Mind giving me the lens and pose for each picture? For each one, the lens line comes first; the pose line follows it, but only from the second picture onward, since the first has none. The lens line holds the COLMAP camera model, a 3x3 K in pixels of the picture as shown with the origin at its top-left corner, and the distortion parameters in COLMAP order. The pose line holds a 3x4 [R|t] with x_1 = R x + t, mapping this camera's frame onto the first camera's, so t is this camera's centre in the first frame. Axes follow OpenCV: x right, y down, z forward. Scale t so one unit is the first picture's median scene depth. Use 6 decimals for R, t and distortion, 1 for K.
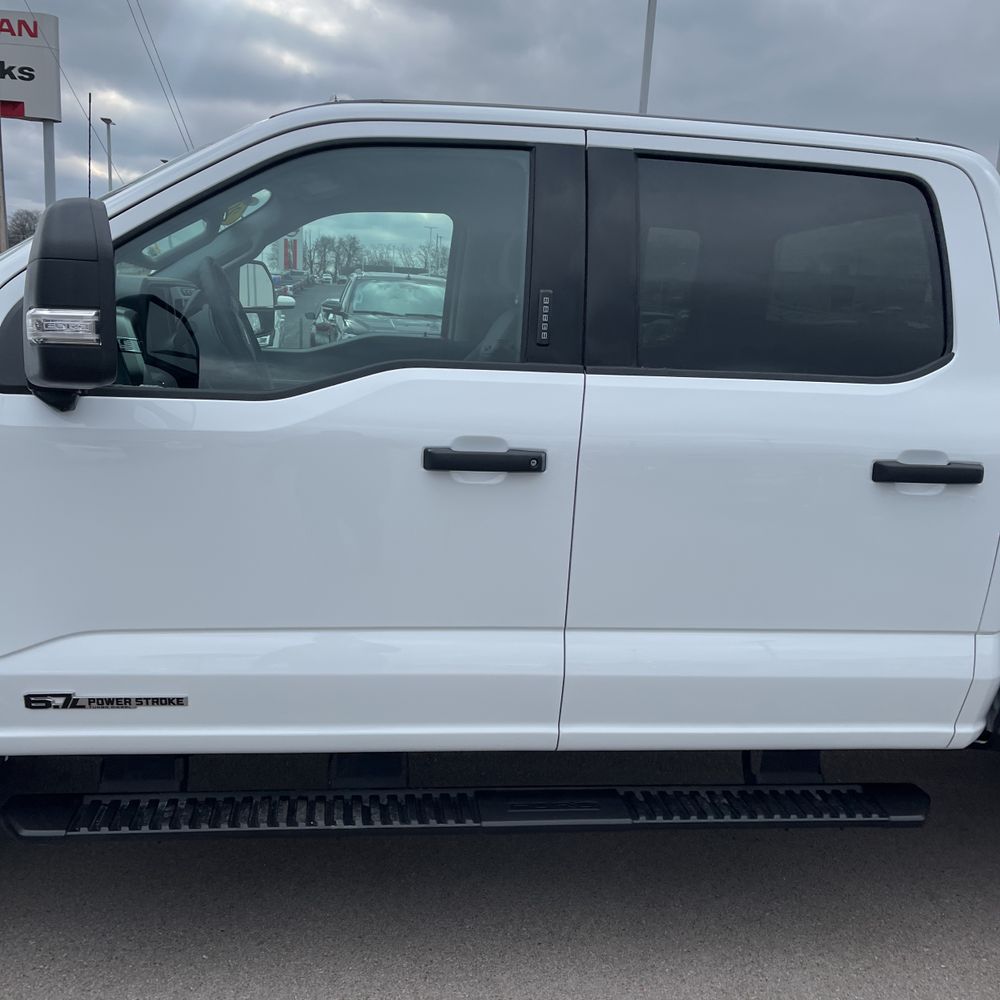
lens RADIAL K [[1029.4, 0, 498.8], [0, 1029.4, 545.2], [0, 0, 1]] dist [0.059444, -0.124945]
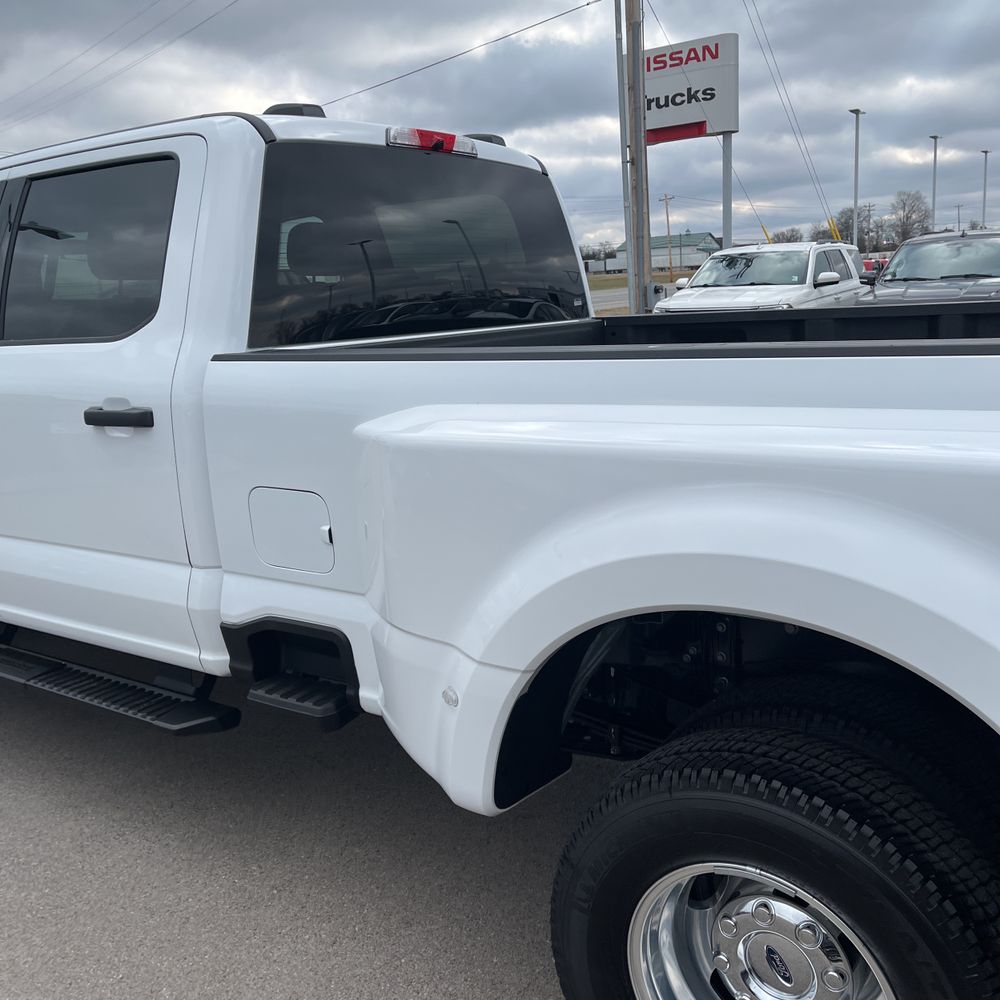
lens RADIAL K [[1015.8, 0, 496.3], [0, 1015.8, 520.6], [0, 0, 1]] dist [0.060311, -0.077089]
pose [[0.706388, 0.063636, -0.704958, 1.475924], [-0.069519, 0.997373, 0.020372, -0.008797], [0.704402, 0.034618, 0.708956, 0.486148]]
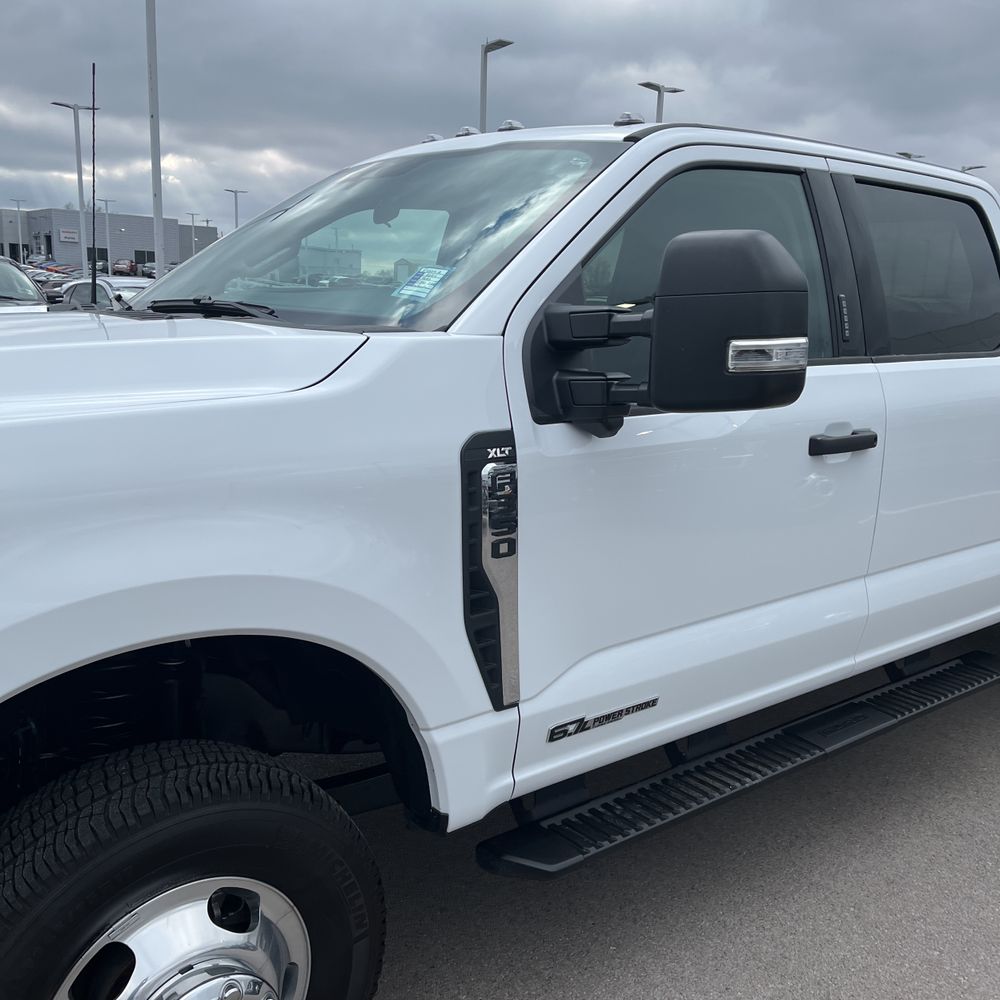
lens RADIAL K [[1003.5, 0, 460.3], [0, 1003.5, 518.5], [0, 0, 1]] dist [0.076946, -0.029569]
pose [[0.856681, -0.135484, 0.497737, -0.898956], [0.129755, 0.990466, 0.046277, -0.098096], [-0.499261, 0.024940, 0.866092, 0.201632]]
